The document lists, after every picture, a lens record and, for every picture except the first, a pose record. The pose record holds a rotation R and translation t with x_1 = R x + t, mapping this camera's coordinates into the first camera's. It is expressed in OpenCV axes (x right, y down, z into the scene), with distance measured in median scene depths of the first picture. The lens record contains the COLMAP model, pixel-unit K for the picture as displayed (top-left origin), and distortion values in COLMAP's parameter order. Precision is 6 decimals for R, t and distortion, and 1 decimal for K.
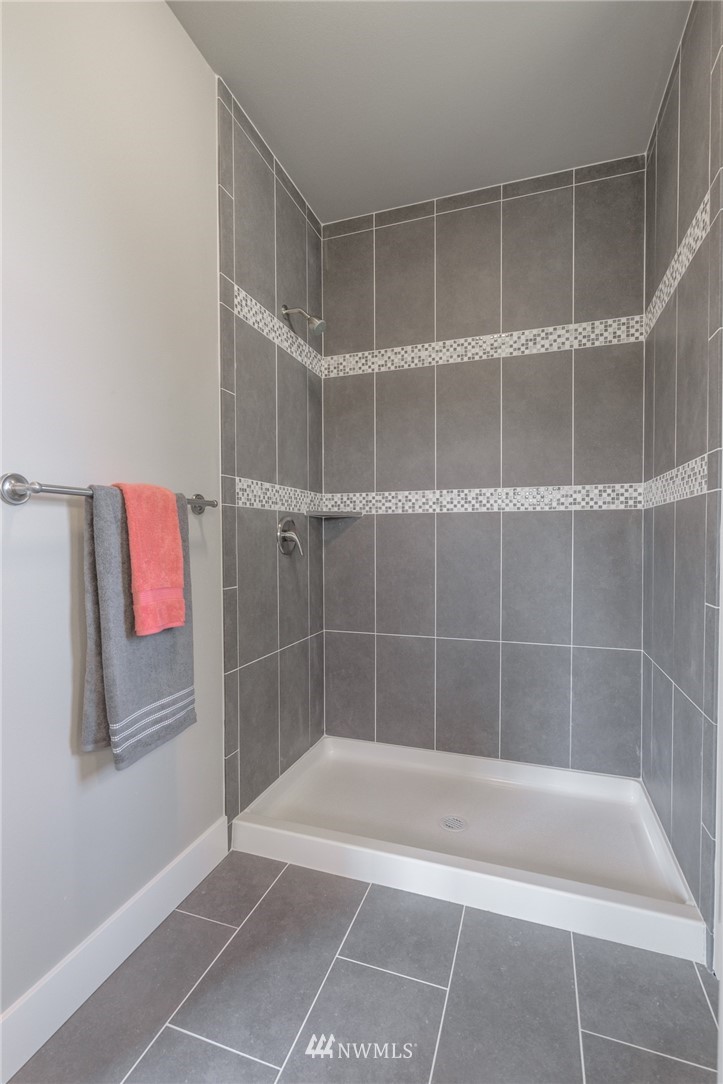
lens RADIAL K [[497.3, 0, 359.7], [0, 497.3, 548.6], [0, 0, 1]] dist [-0.004904, 0.000488]
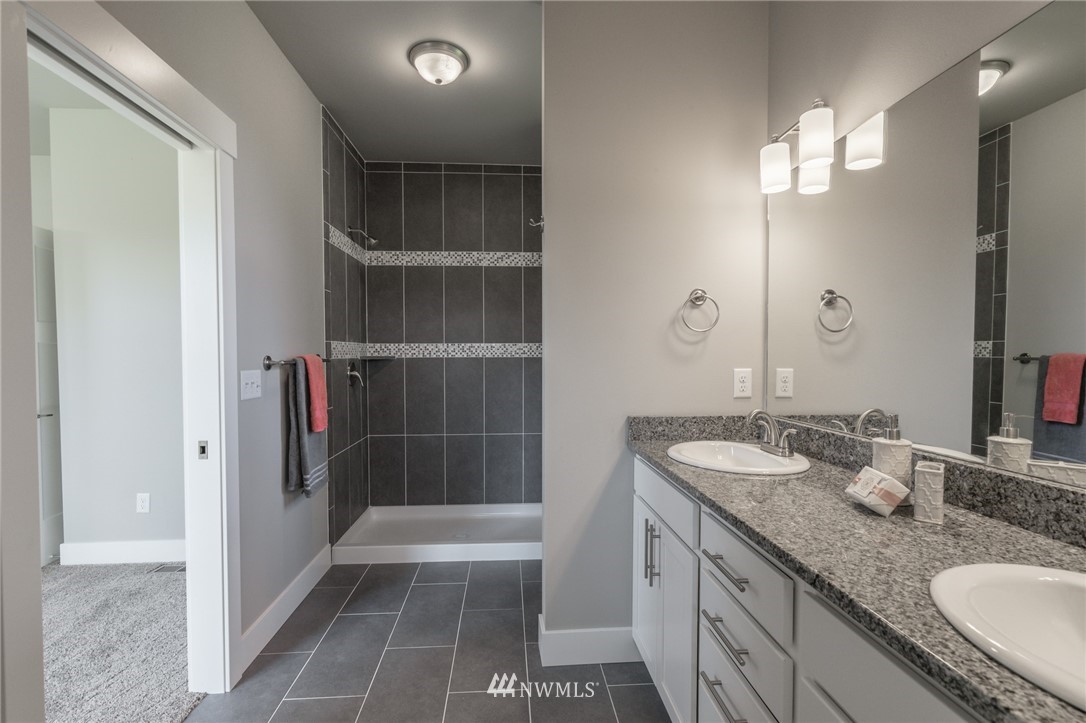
lens RADIAL K [[498.2, 0, 541.9], [0, 498.2, 365.5], [0, 0, 1]] dist [-0.004904, 0.000488]
pose [[0.916623, -0.006912, 0.399694, -0.207366], [0.007904, 0.999968, -0.000835, -0.043119], [-0.399676, 0.003924, 0.916648, -0.617749]]
